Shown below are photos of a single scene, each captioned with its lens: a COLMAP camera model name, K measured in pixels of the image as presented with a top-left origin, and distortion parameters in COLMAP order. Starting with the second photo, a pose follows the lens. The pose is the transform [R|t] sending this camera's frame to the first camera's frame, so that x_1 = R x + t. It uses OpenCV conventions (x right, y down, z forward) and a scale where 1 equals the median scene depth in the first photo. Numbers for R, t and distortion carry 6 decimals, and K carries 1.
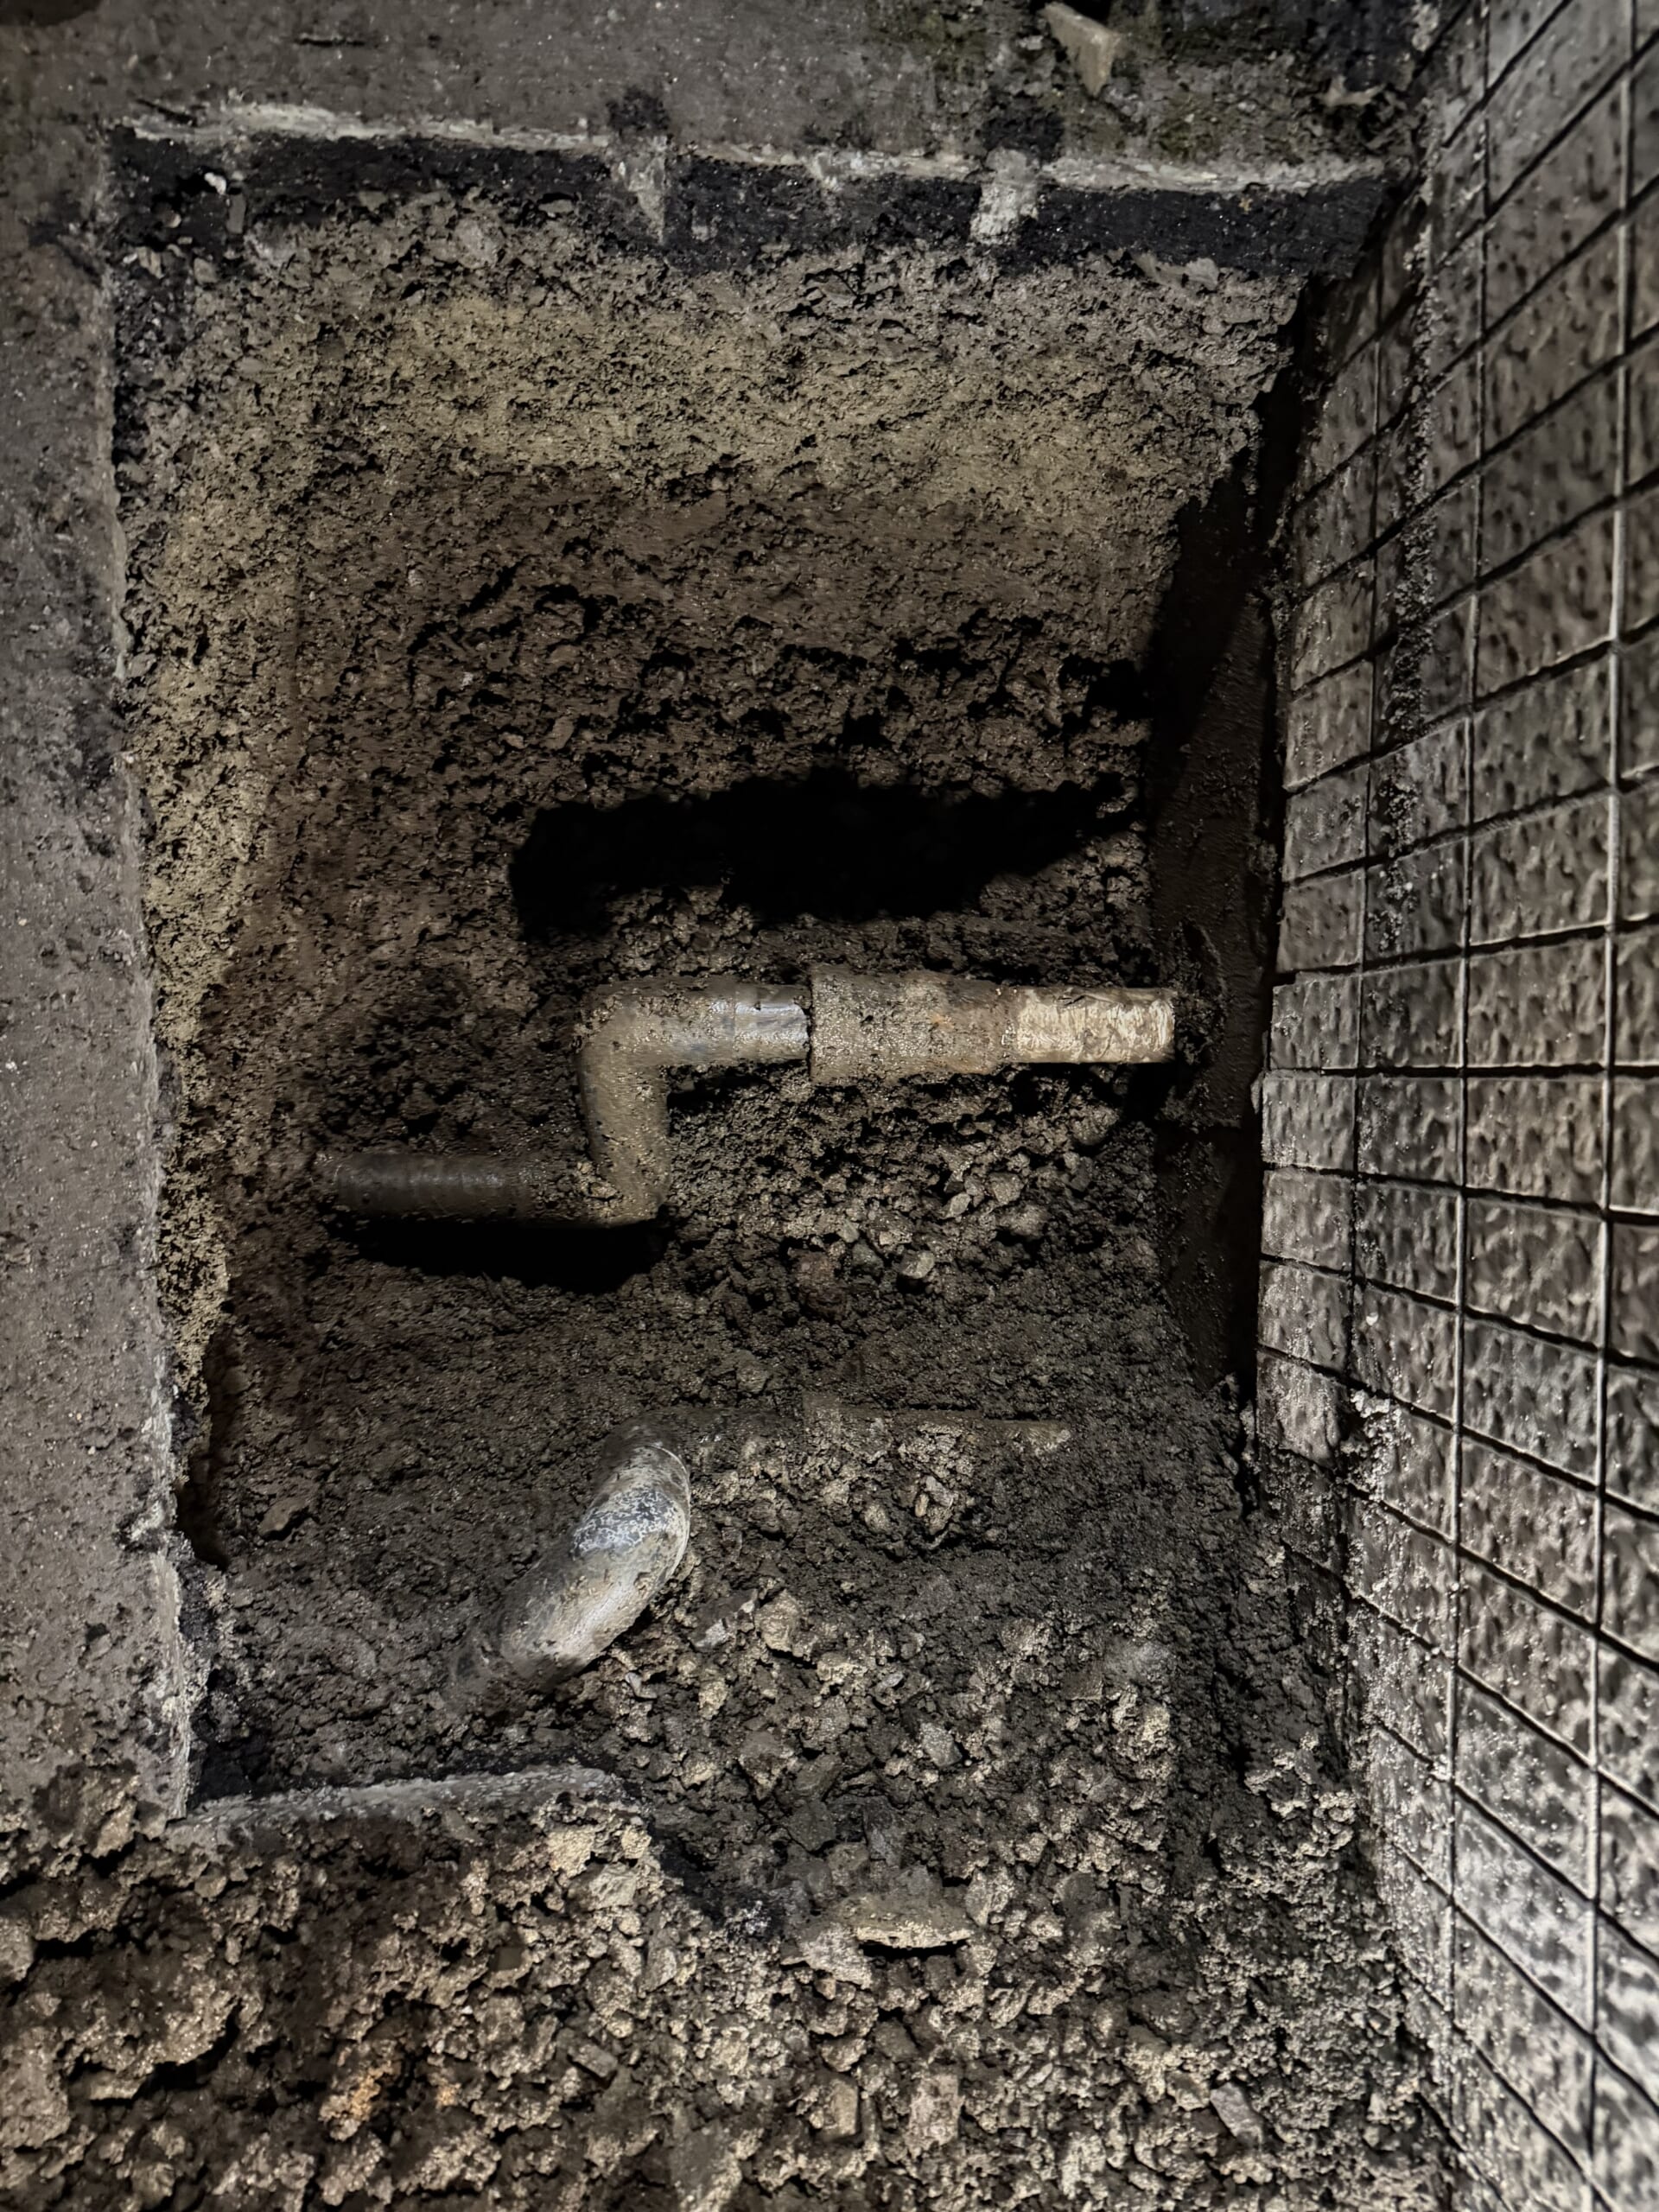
lens RADIAL K [[1561.5, 0, 829.5], [0, 1561.5, 1106.0], [0, 0, 1]] dist [0.103176, -0.163283]
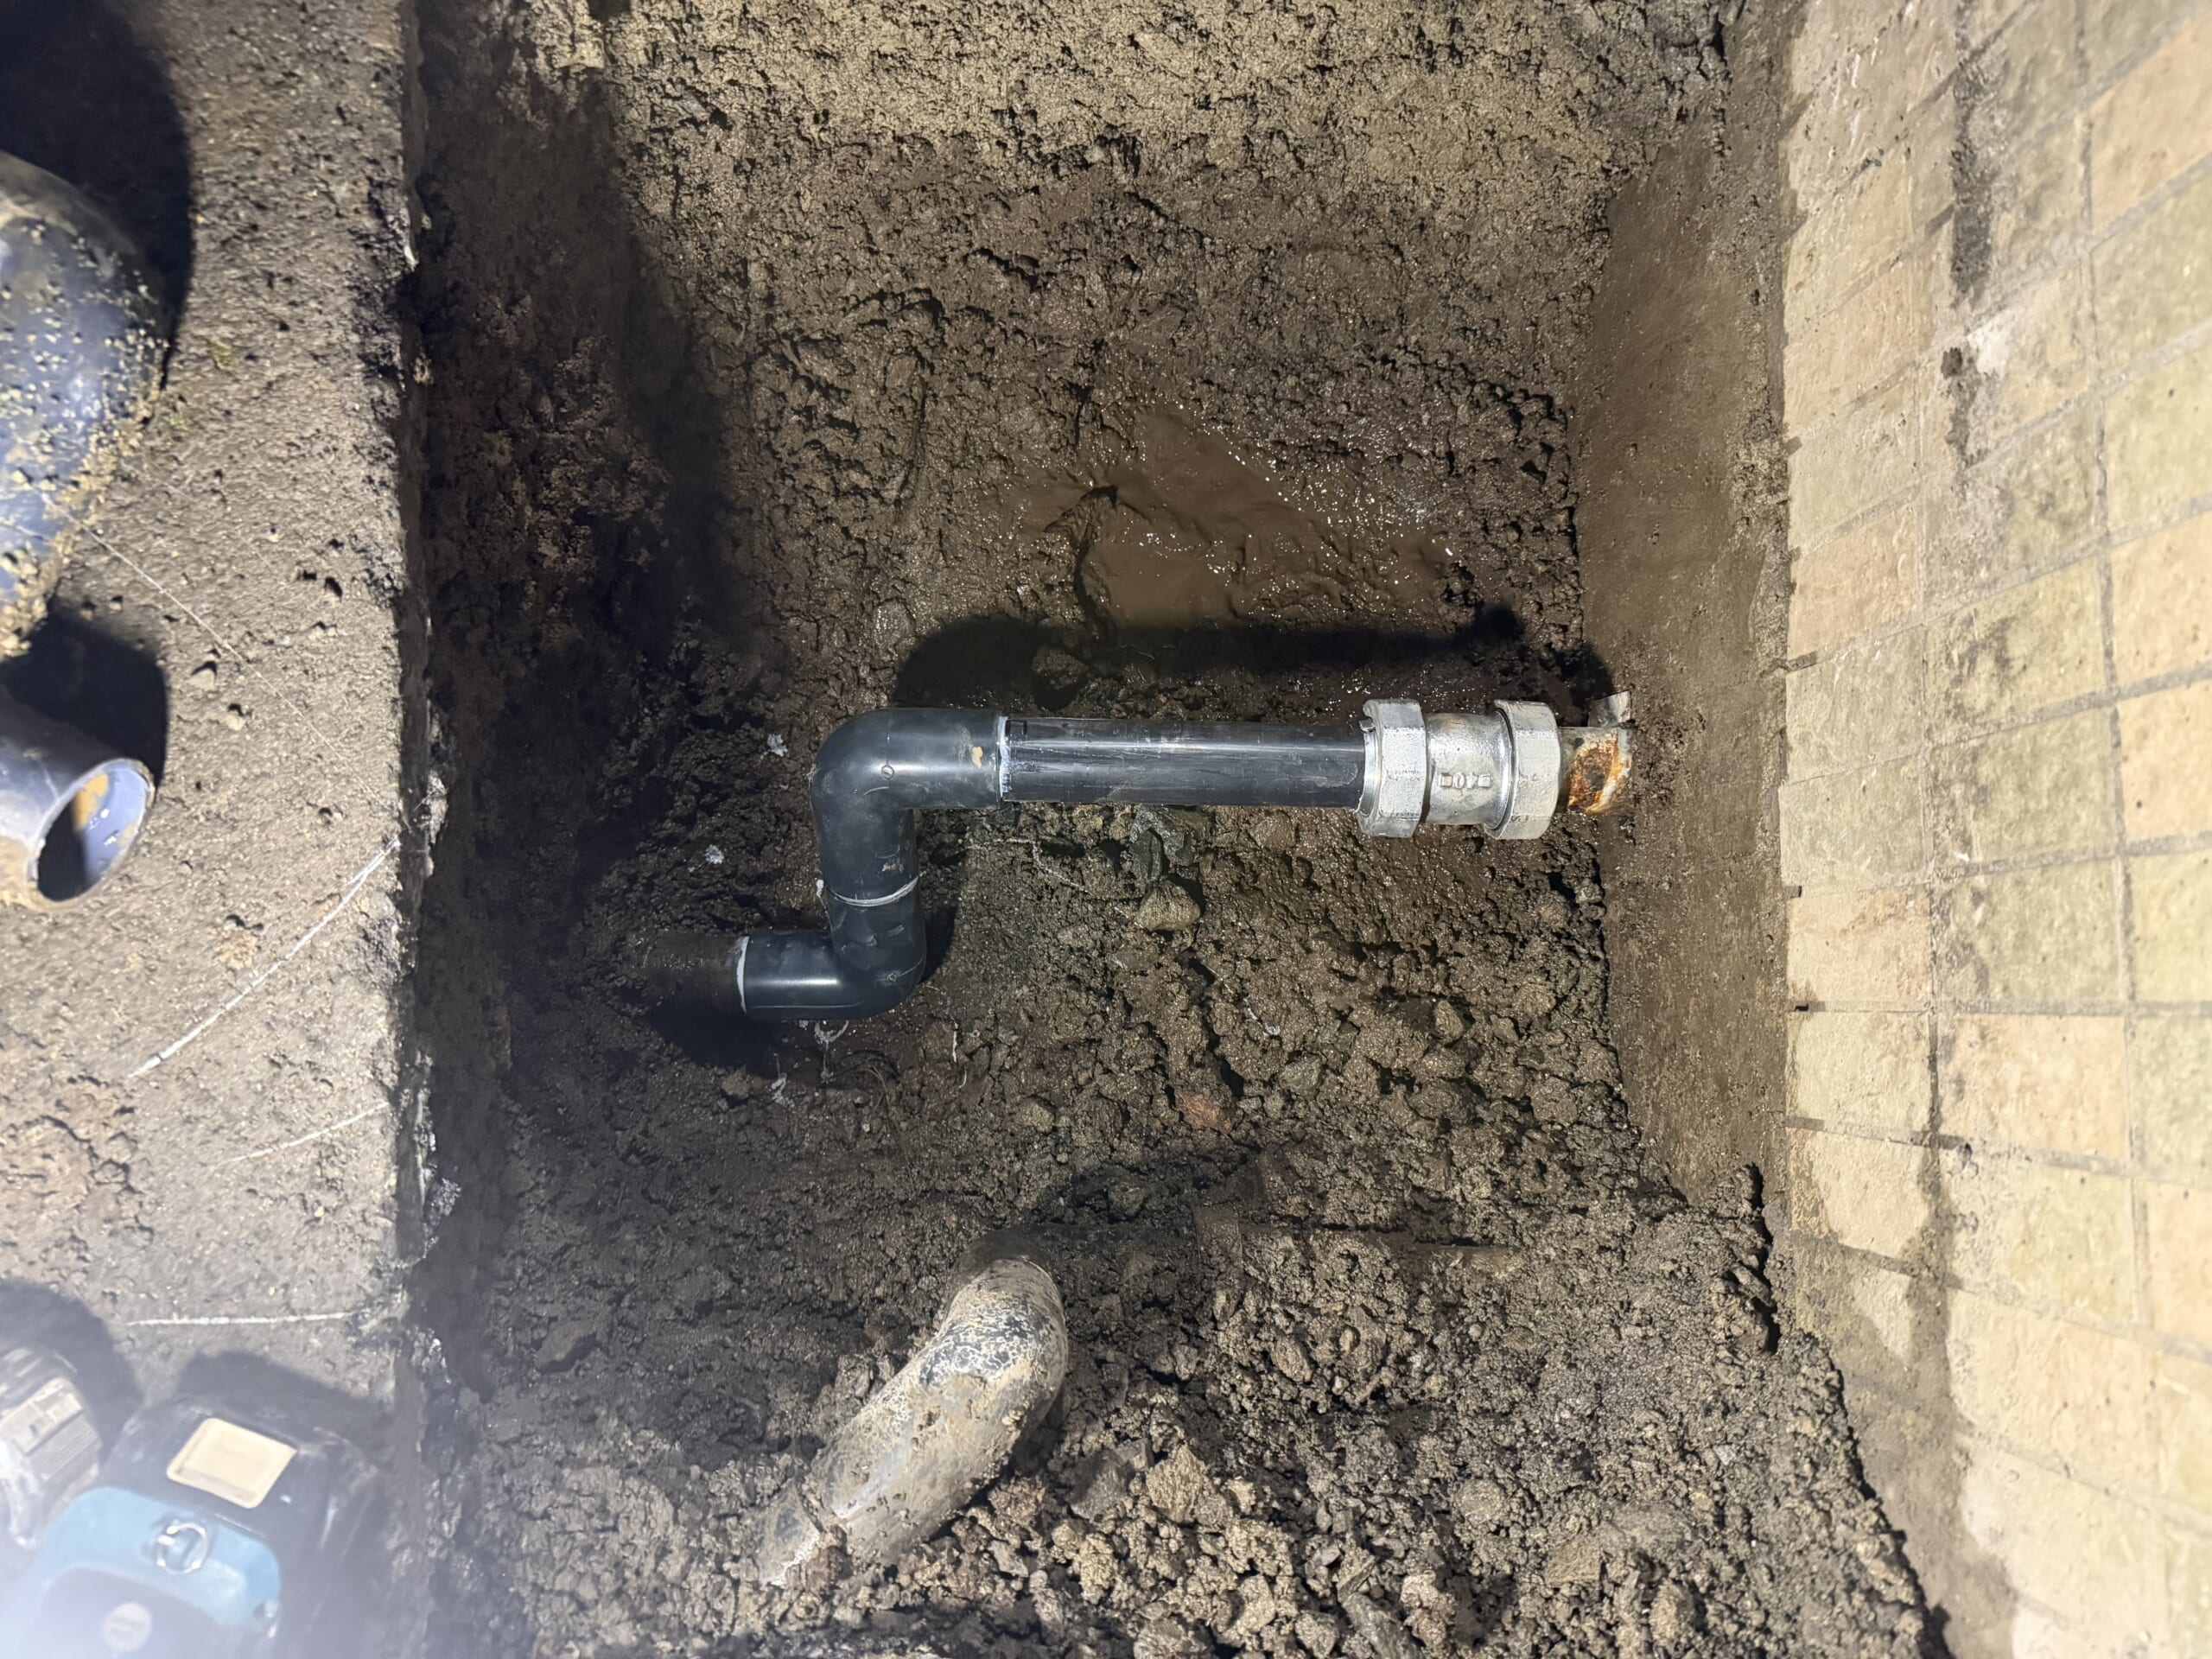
lens RADIAL K [[1561.5, 0, 1108.1], [0, 1561.5, 838.4], [0, 0, 1]] dist [0.103176, -0.163283]
pose [[0.999785, -0.001511, -0.020680, -0.048988], [-0.001020, 0.992546, -0.121867, 0.100568], [0.020710, 0.121861, 0.992331, 0.165590]]
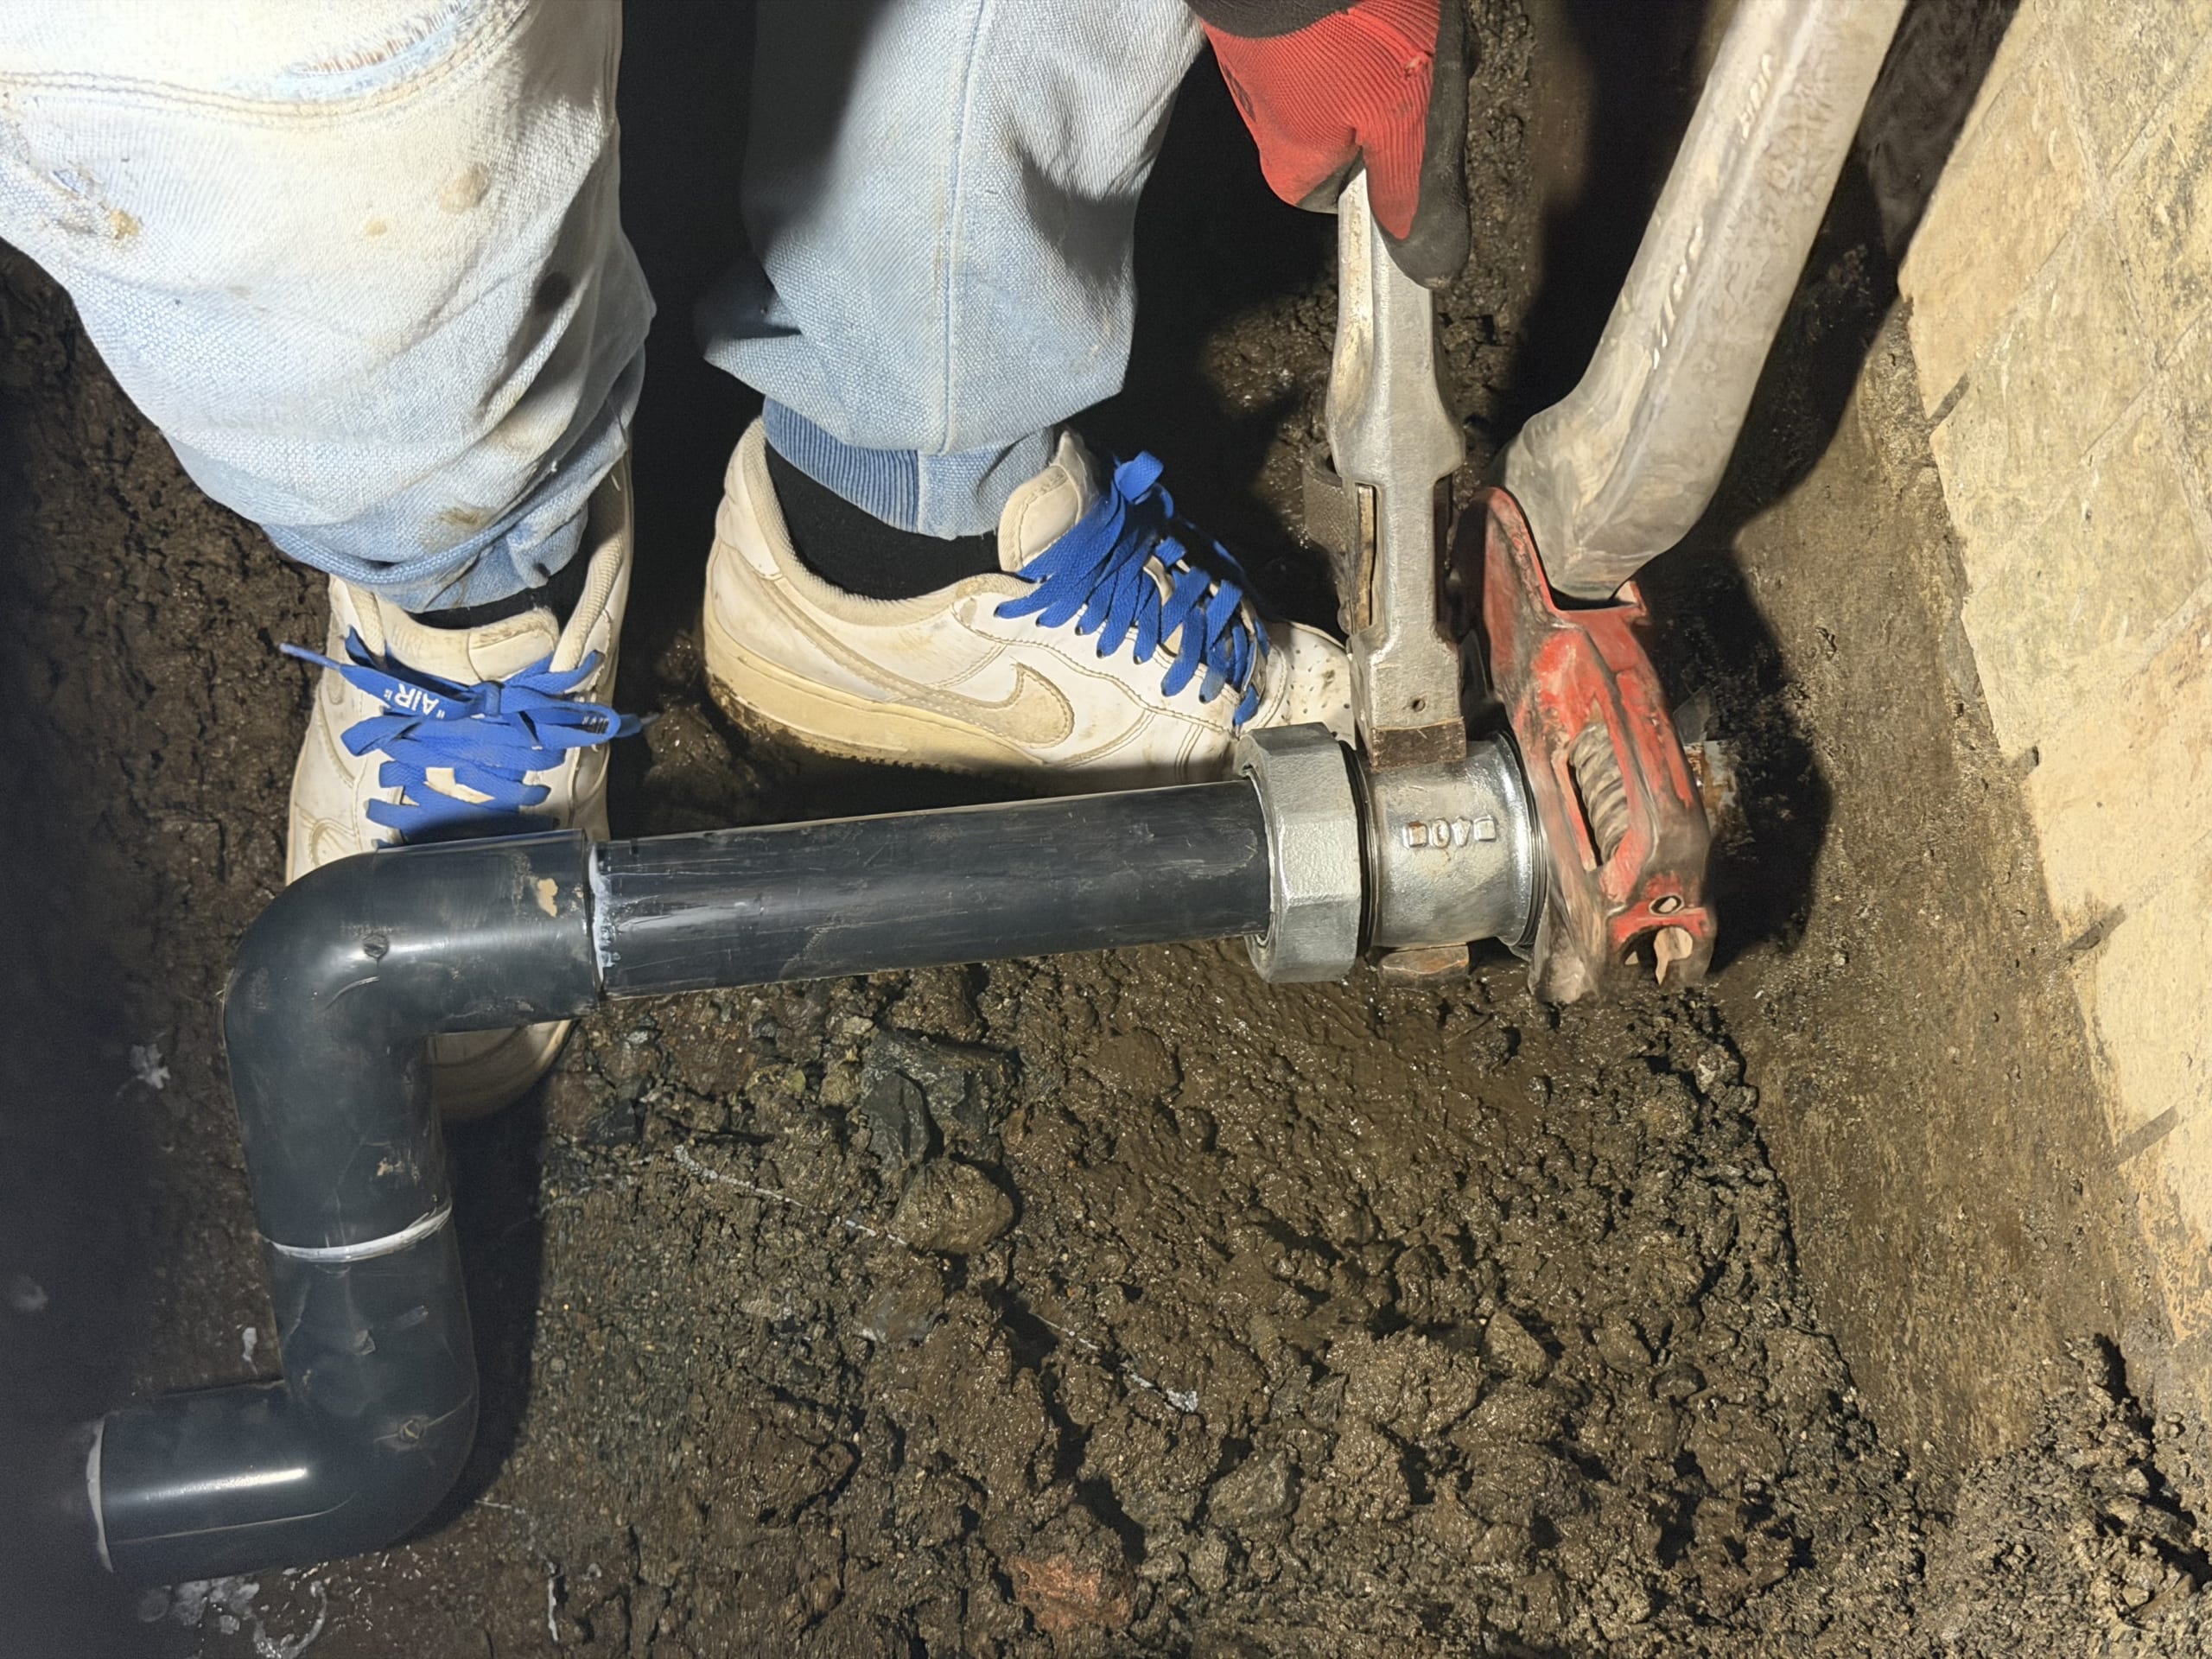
lens RADIAL K [[3079.8, 0, 1145.3], [0, 3079.8, 829.1], [0, 0, 1]] dist [0.081277, 0.084504]
pose [[0.986929, -0.117671, 0.110112, -0.065656], [0.154145, 0.888613, -0.431979, 0.371423], [-0.047015, 0.443306, 0.895137, 0.197544]]
